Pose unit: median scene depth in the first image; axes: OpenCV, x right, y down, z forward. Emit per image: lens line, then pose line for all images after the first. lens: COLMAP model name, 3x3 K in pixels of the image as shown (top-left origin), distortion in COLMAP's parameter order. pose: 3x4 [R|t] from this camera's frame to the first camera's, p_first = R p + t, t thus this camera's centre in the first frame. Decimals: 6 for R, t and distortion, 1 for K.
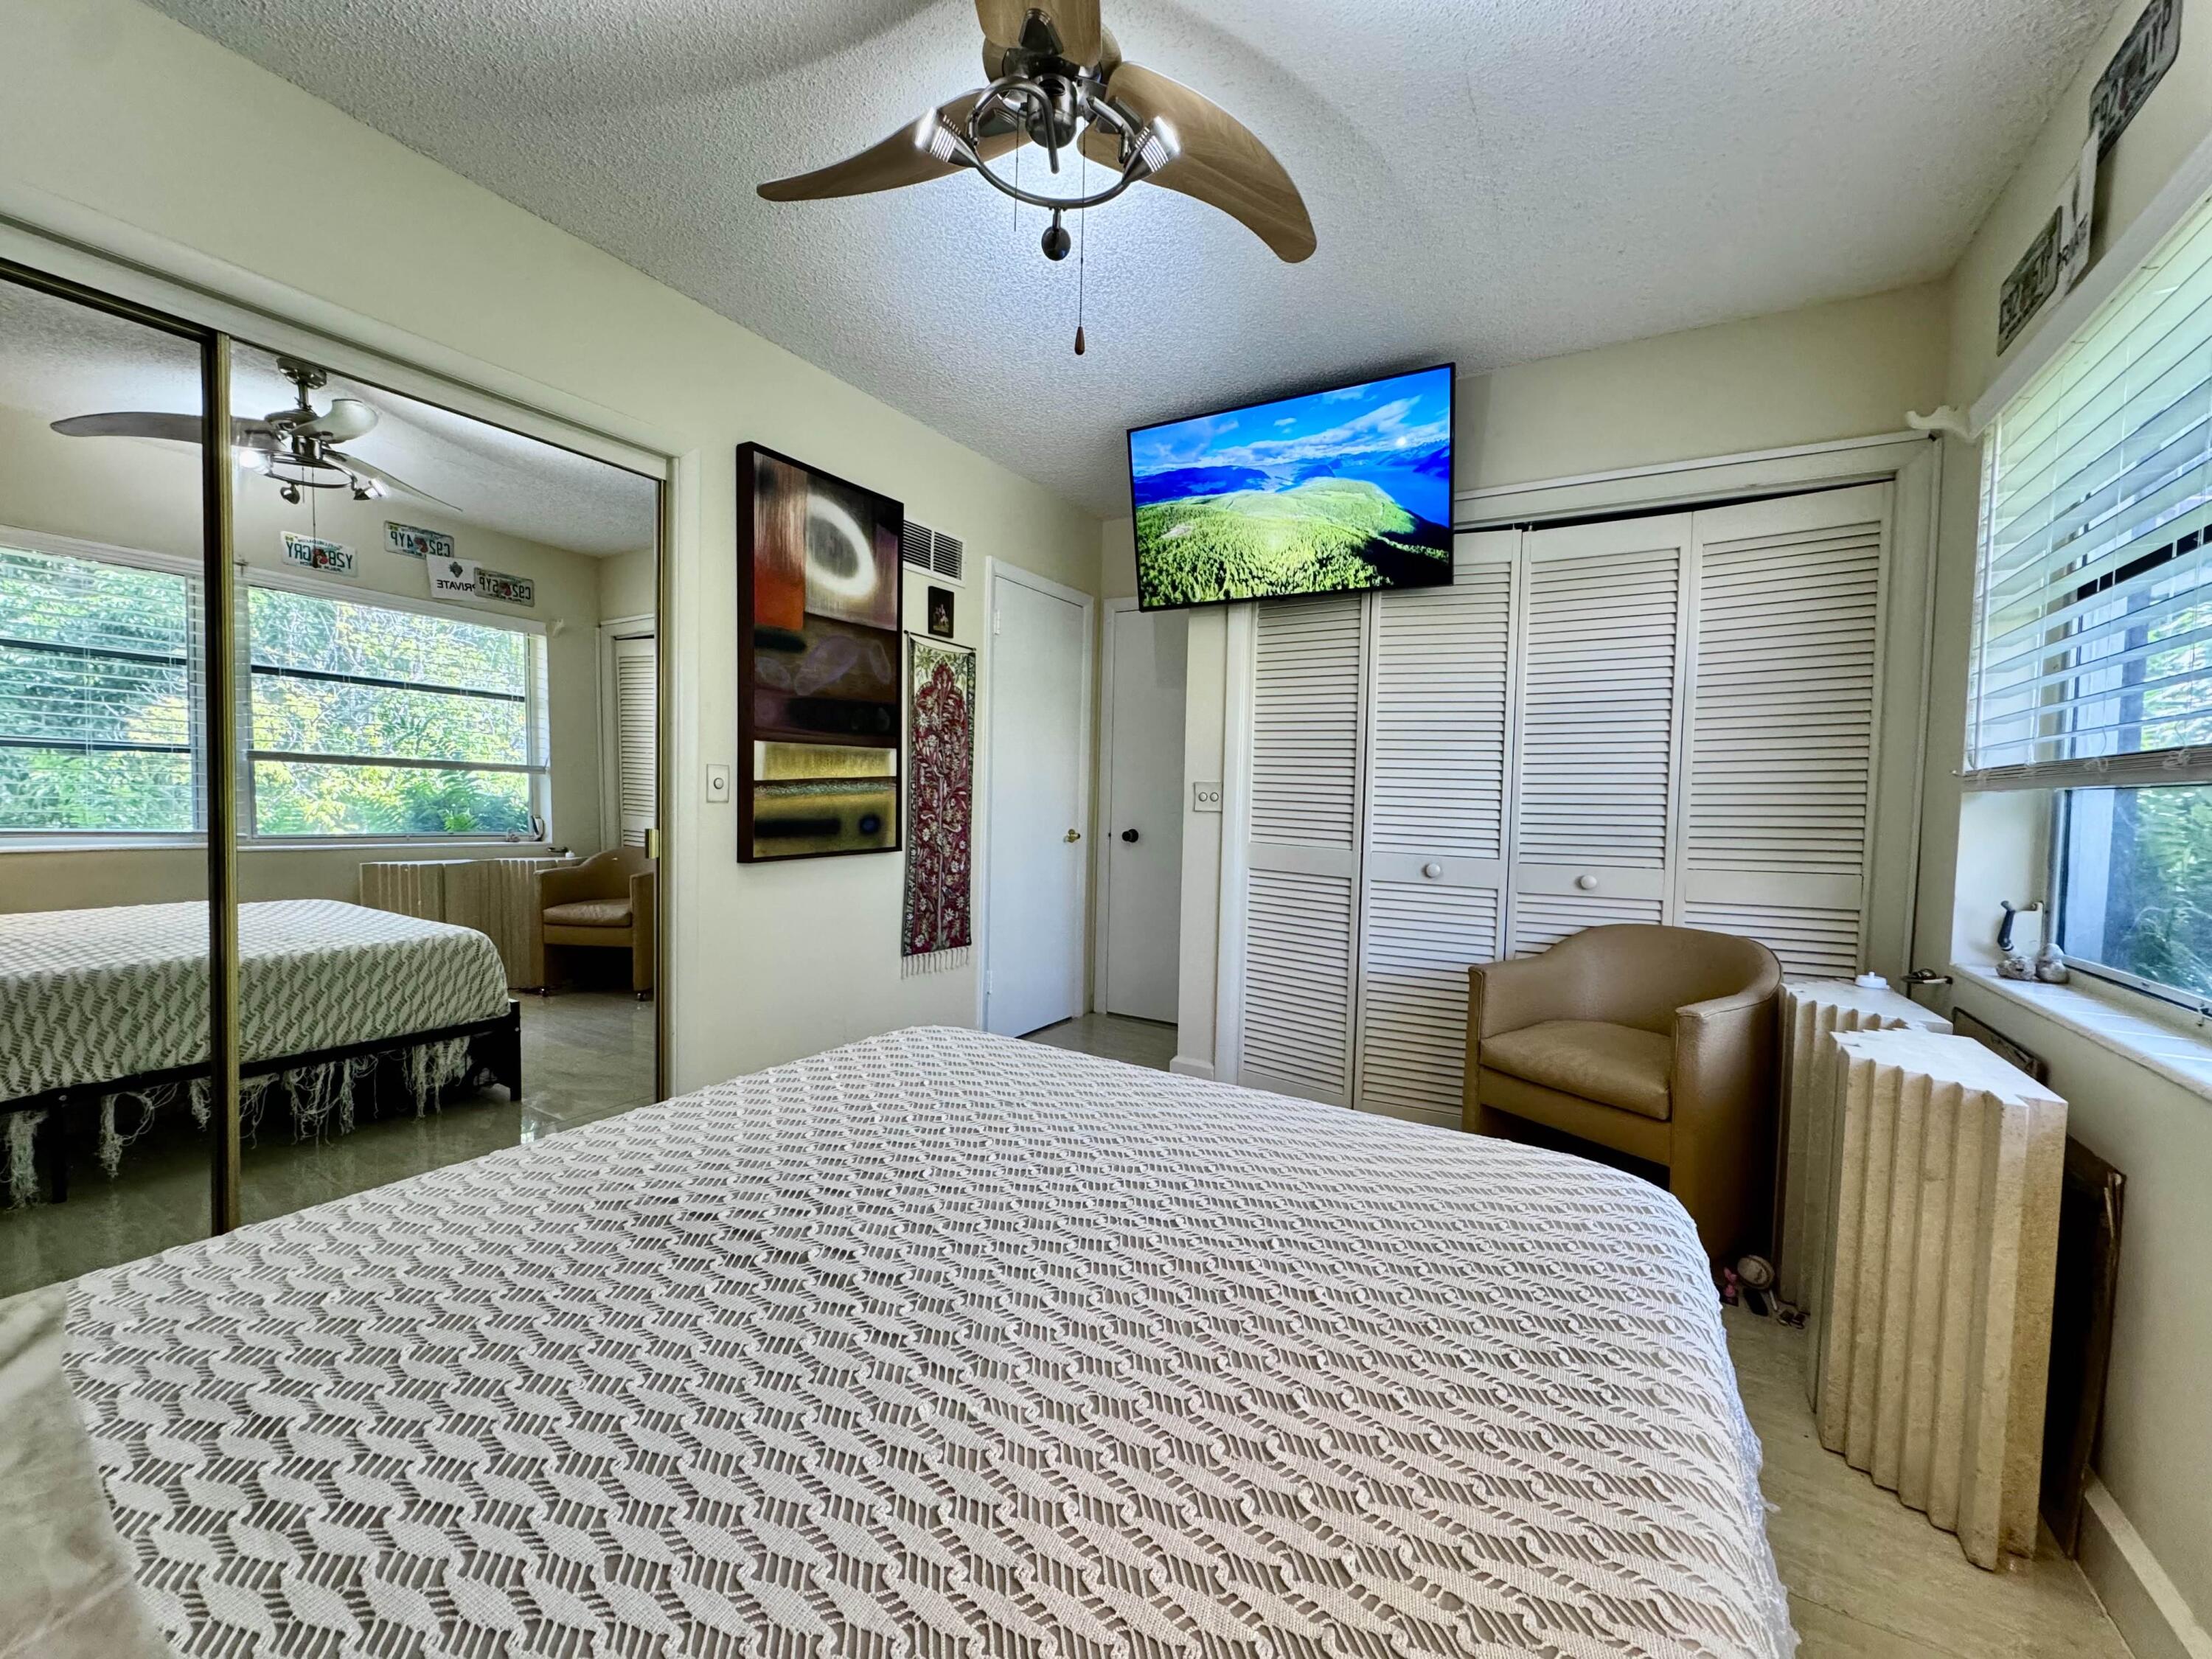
lens RADIAL K [[872.1, 0, 1106.0], [0, 872.1, 829.5], [0, 0, 1]] dist [-0.013219, 0.000108]
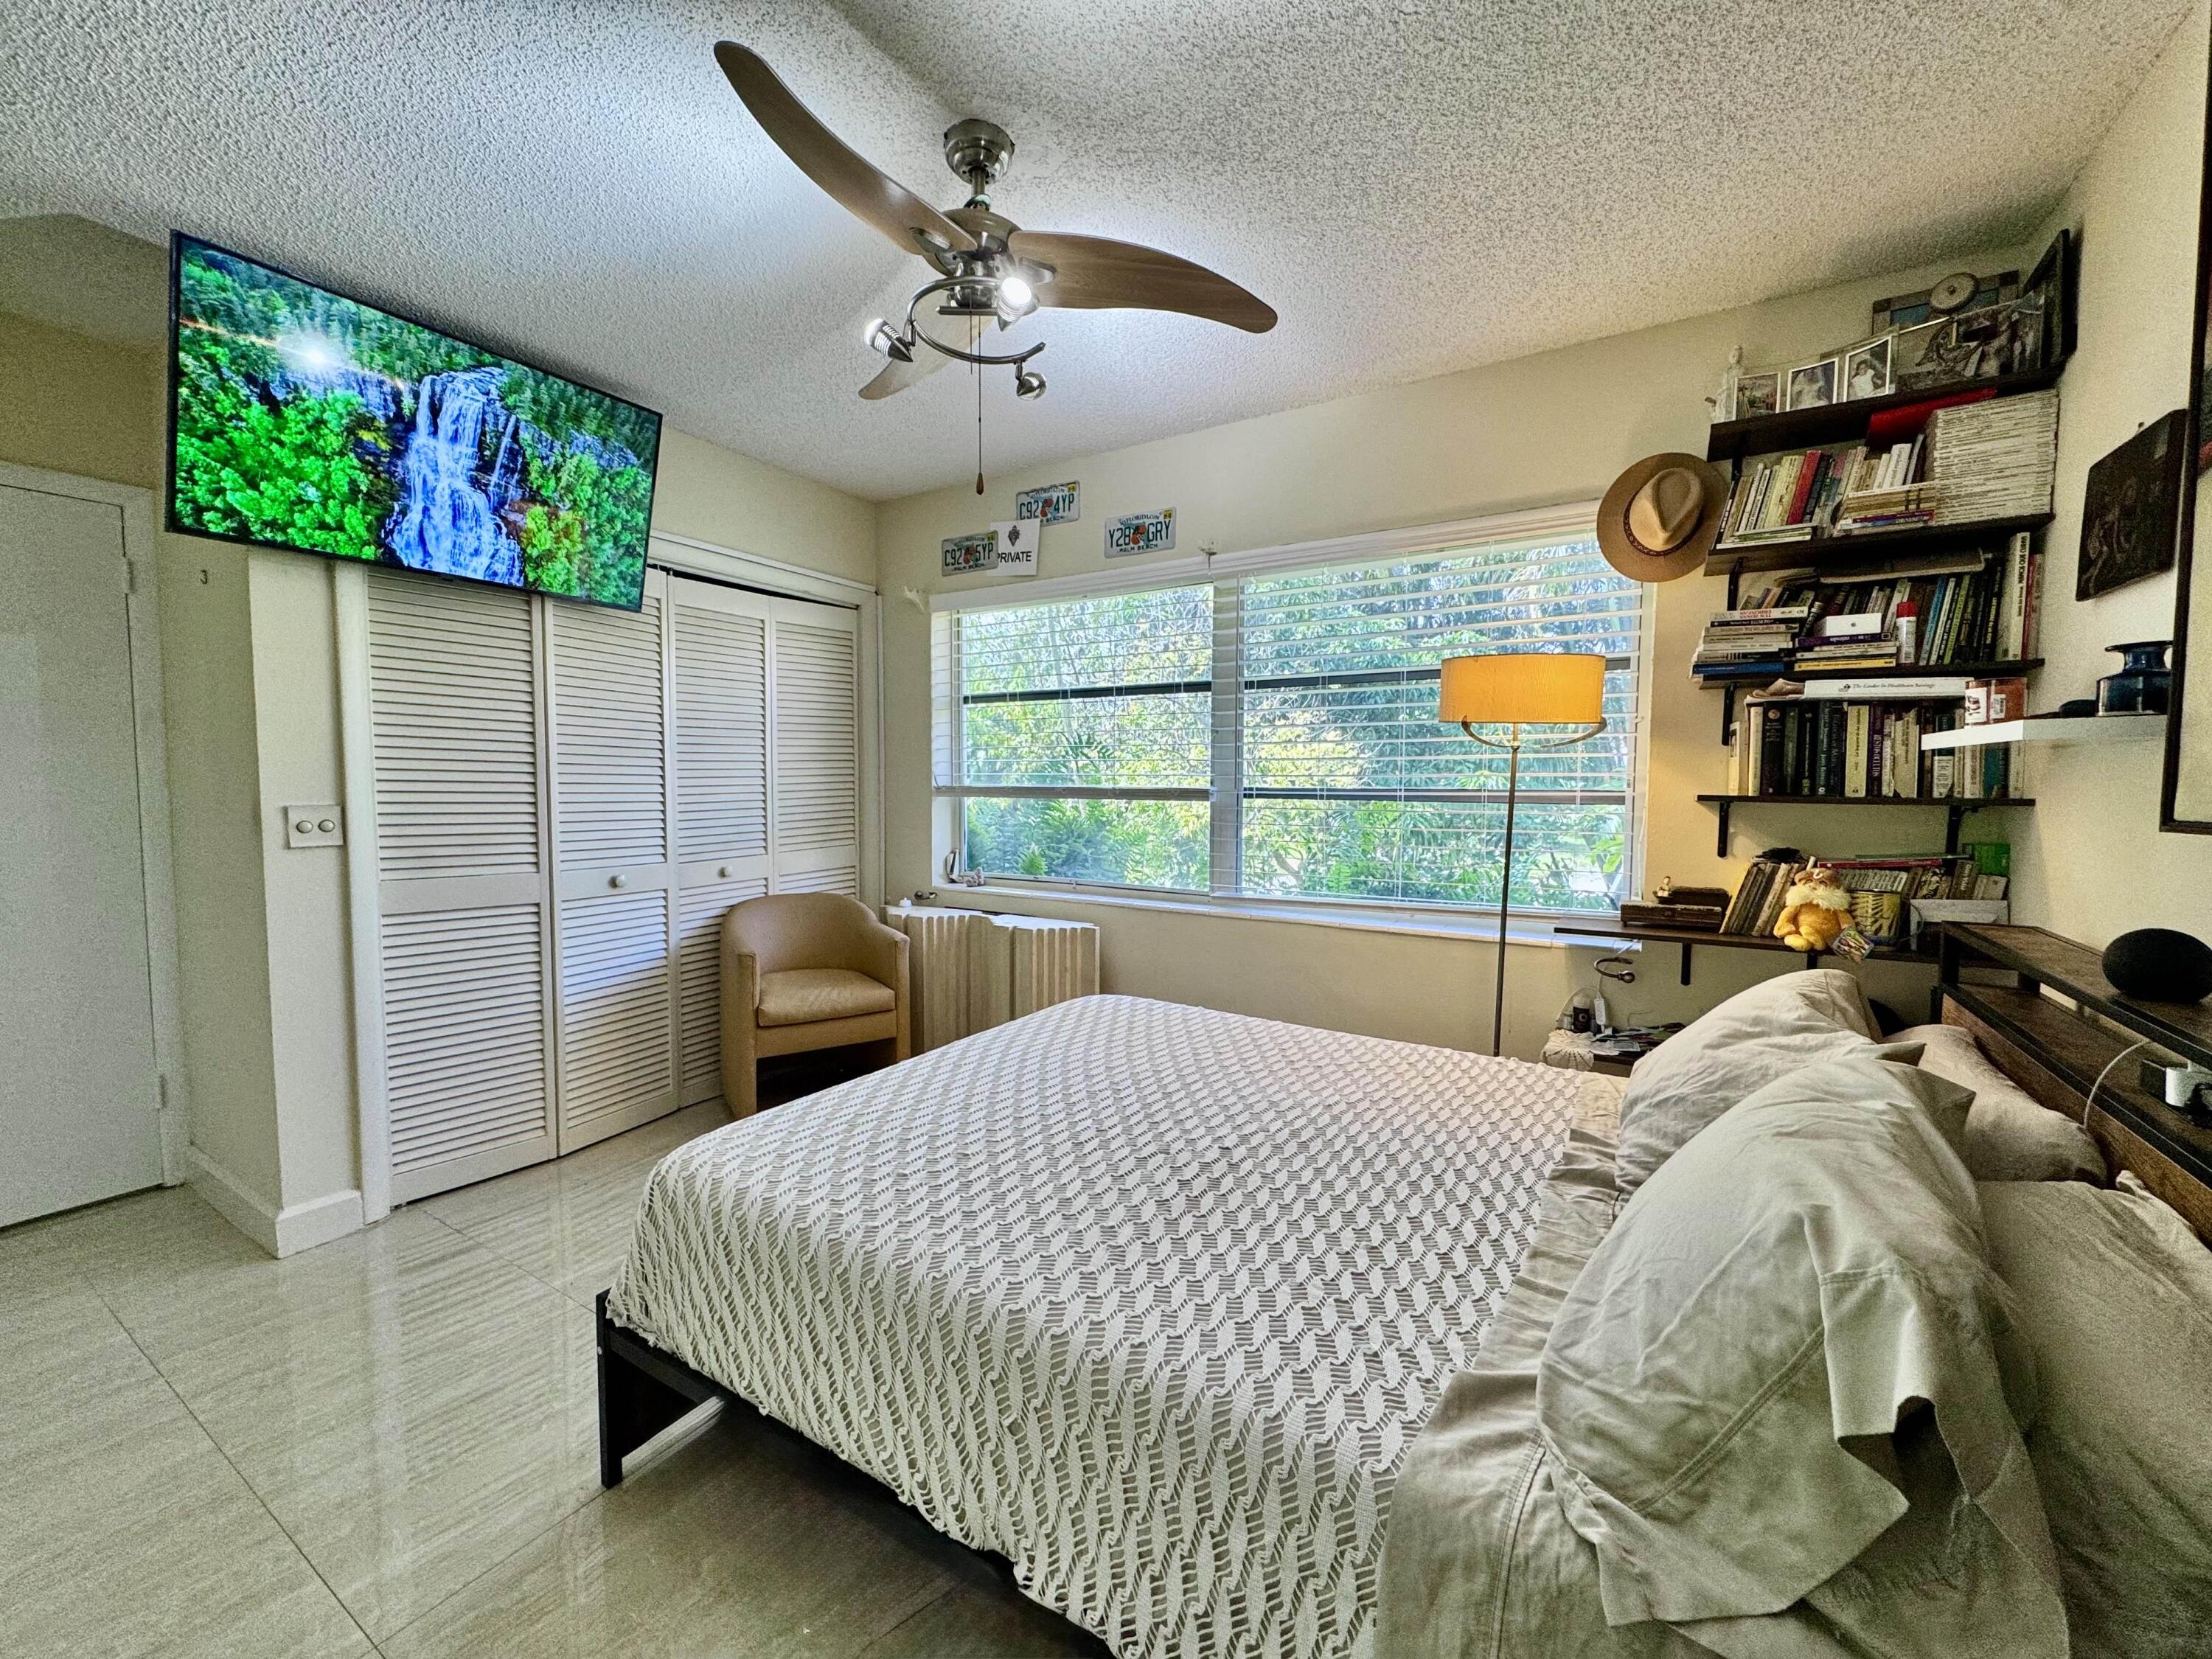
lens RADIAL K [[872.1, 0, 1106.0], [0, 872.1, 829.5], [0, 0, 1]] dist [-0.013219, 0.000108]
pose [[0.009715, -0.085262, 0.996311, -0.692066], [0.033651, 0.995822, 0.084892, -0.087877], [-0.999386, 0.032702, 0.012544, 0.422957]]
